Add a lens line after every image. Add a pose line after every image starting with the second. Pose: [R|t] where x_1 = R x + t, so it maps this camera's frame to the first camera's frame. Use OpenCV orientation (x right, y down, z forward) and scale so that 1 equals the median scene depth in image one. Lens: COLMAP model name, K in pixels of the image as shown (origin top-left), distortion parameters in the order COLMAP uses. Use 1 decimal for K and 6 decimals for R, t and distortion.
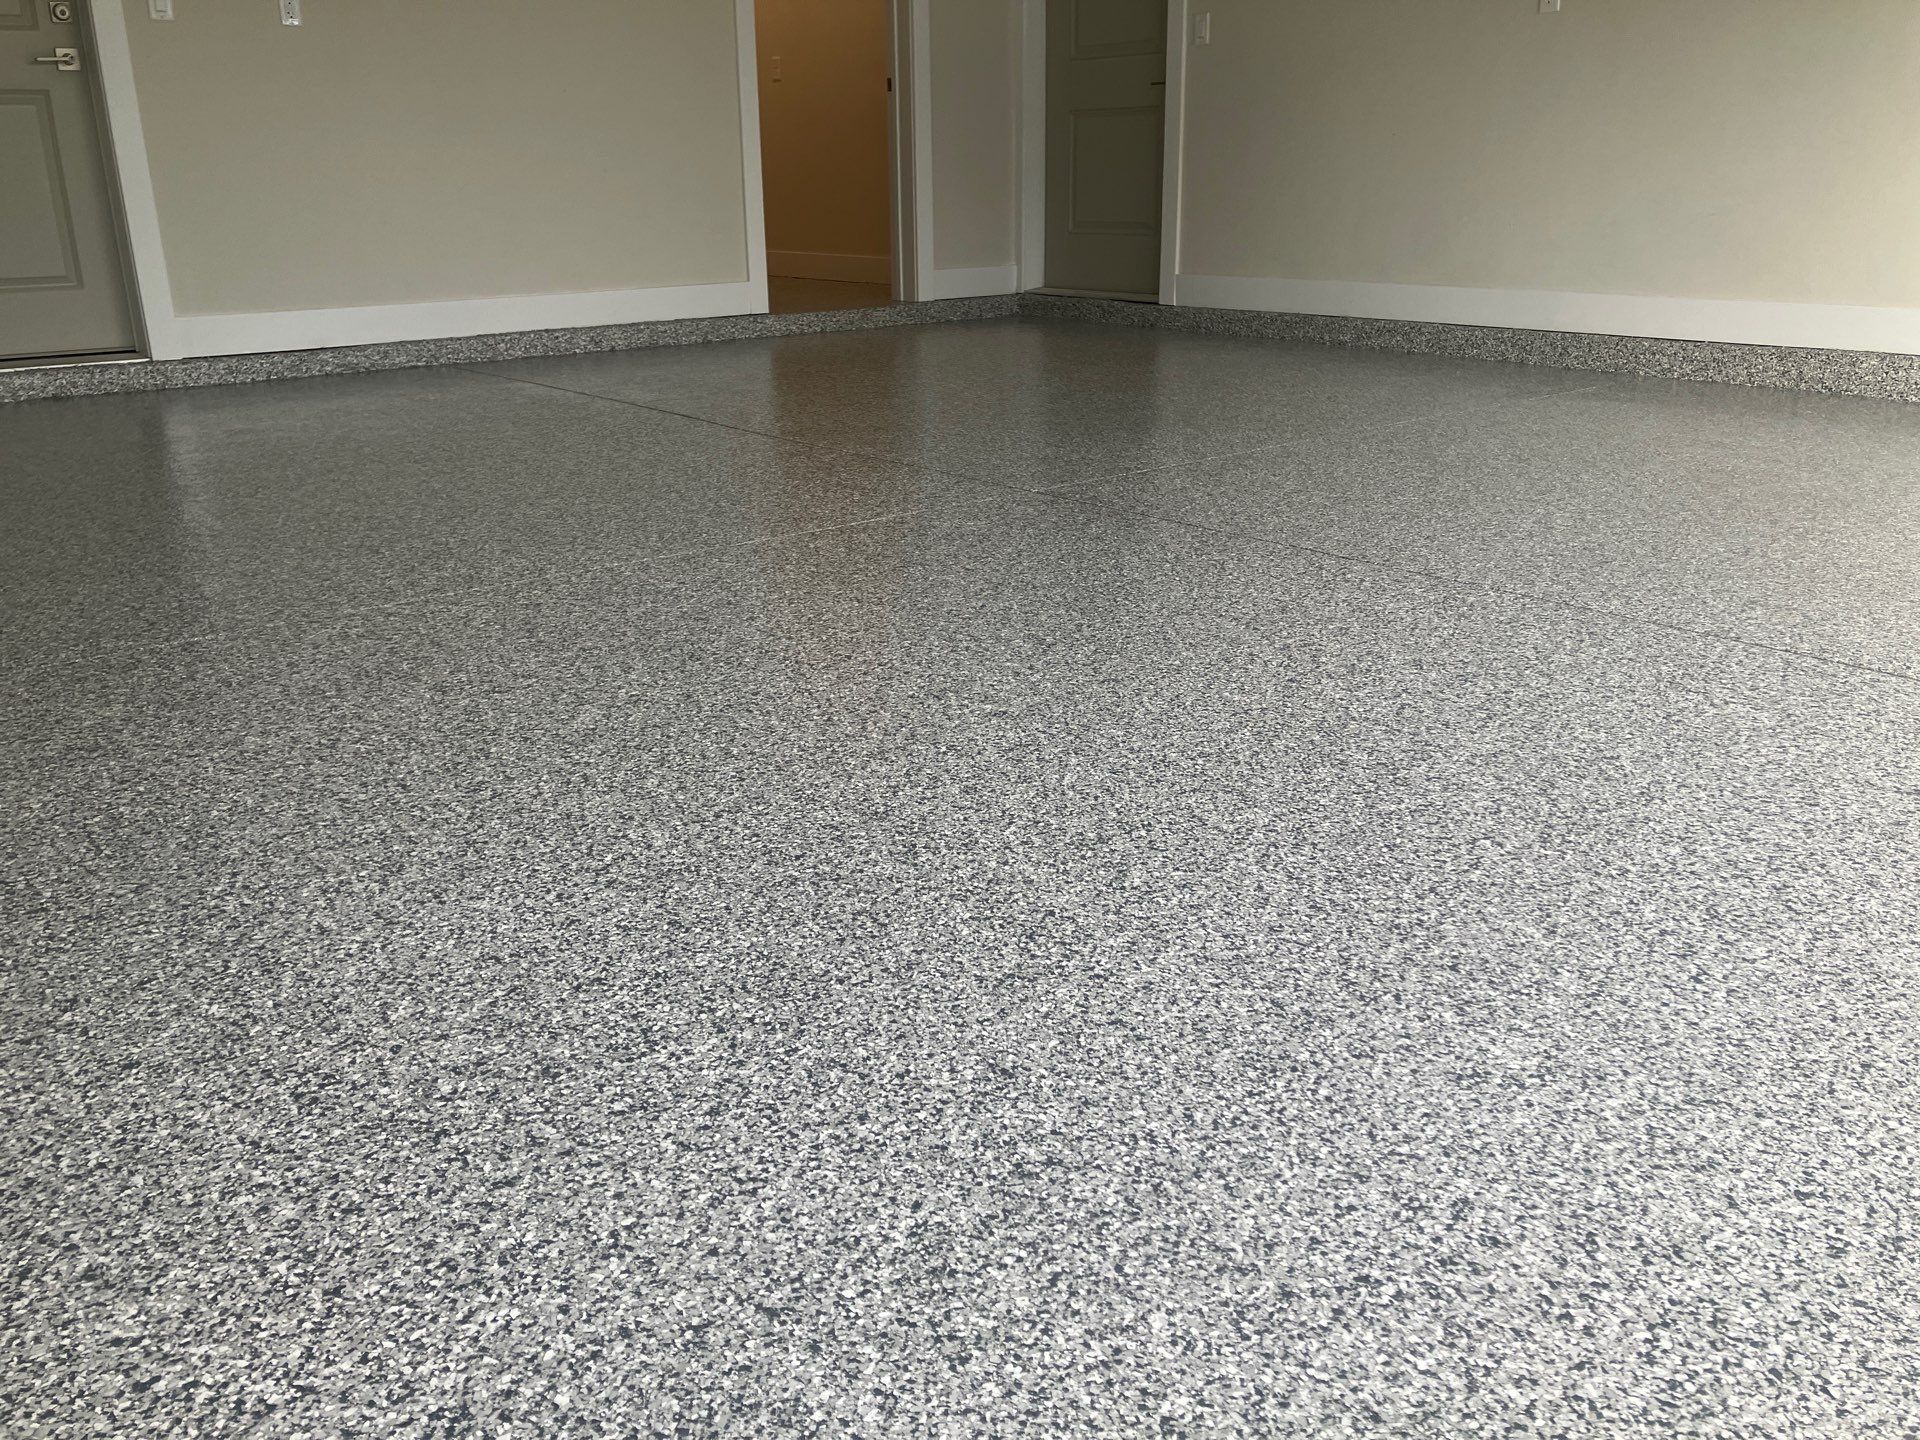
lens RADIAL K [[1560.3, 0, 956.6], [0, 1560.3, 713.0], [0, 0, 1]] dist [0.024837, -0.016927]
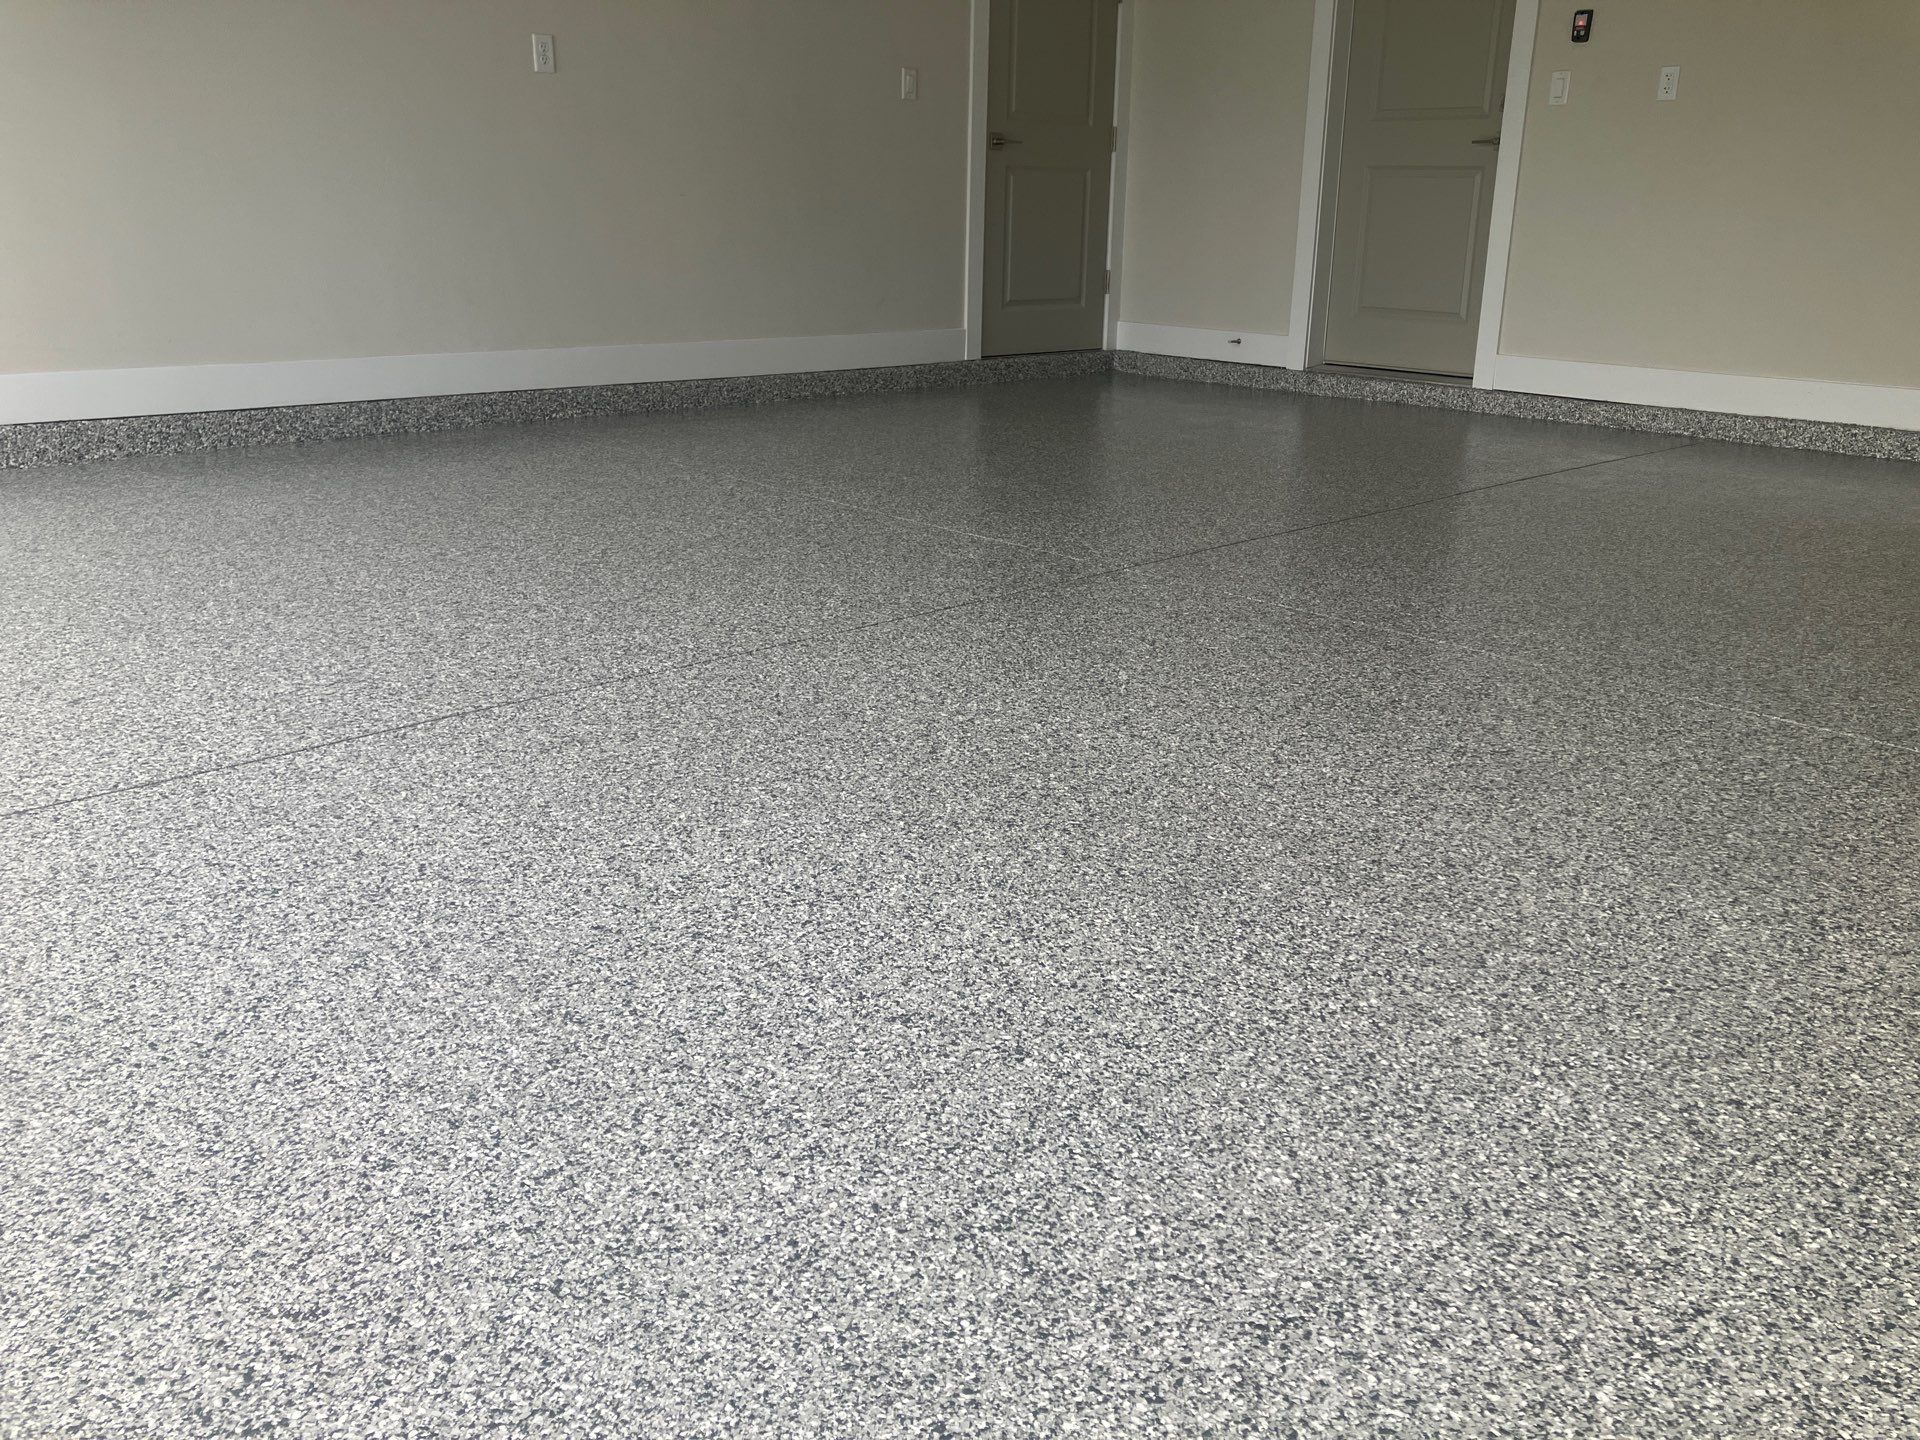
lens RADIAL K [[1560.3, 0, 976.6], [0, 1560.3, 713.8], [0, 0, 1]] dist [0.024837, -0.016927]
pose [[0.055745, 0.320437, -0.945628, 0.679644], [-0.348308, 0.893844, 0.282356, -0.207867], [0.935721, 0.313630, 0.161438, 0.531195]]
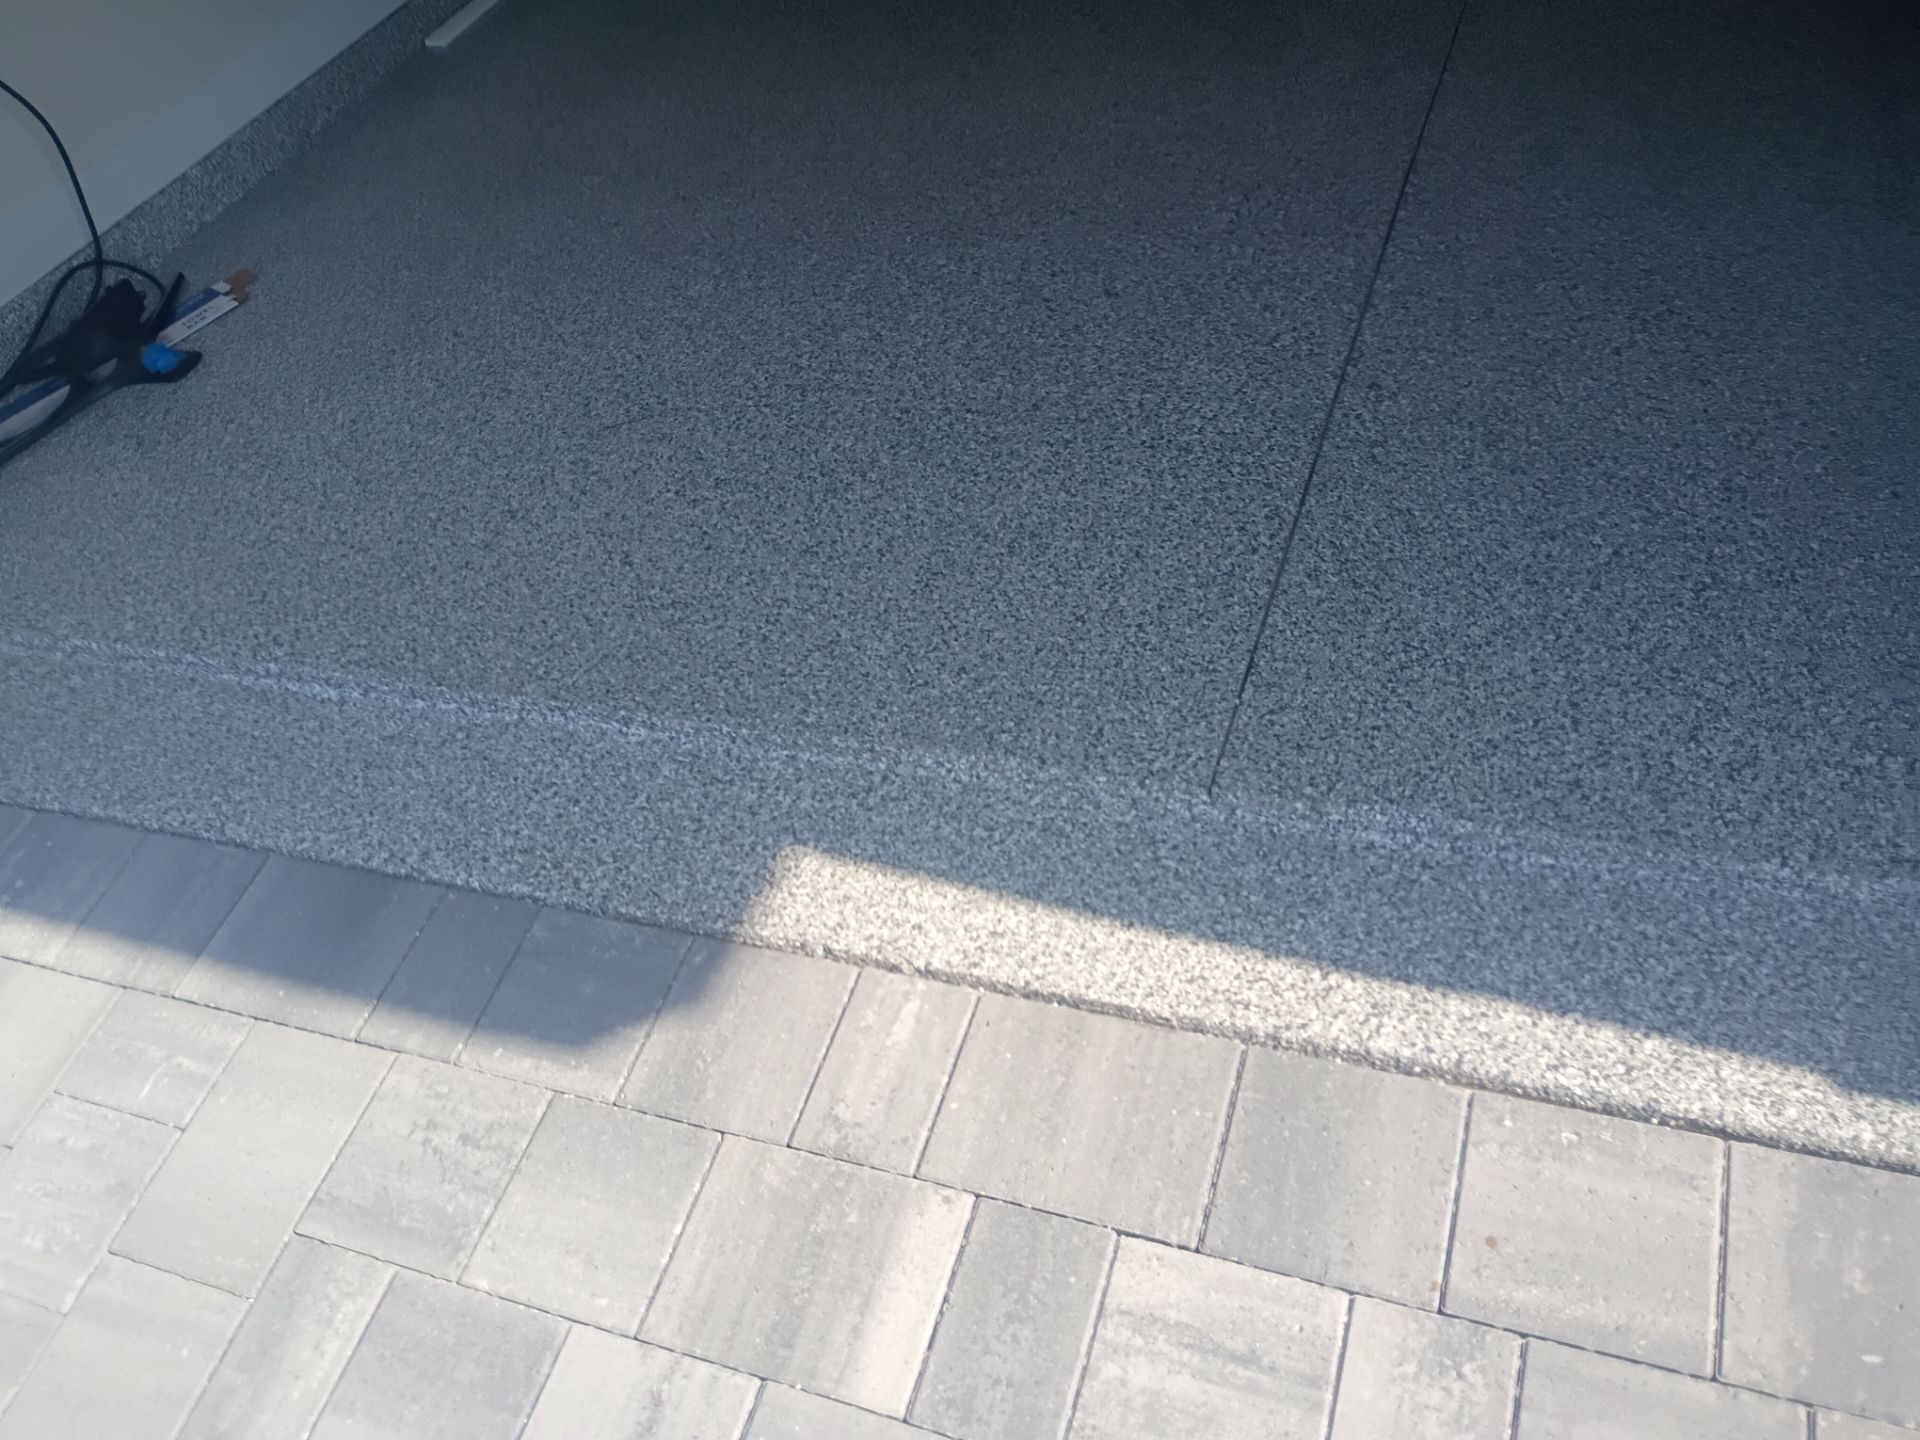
lens RADIAL K [[1542.5, 0, 969.1], [0, 1542.5, 676.2], [0, 0, 1]] dist [0.048768, -0.031217]
pose [[0.485189, 0.537212, -0.689923, 0.631411], [-0.102709, 0.818568, 0.565152, -0.171606], [0.868356, -0.203344, 0.452337, 0.039952]]
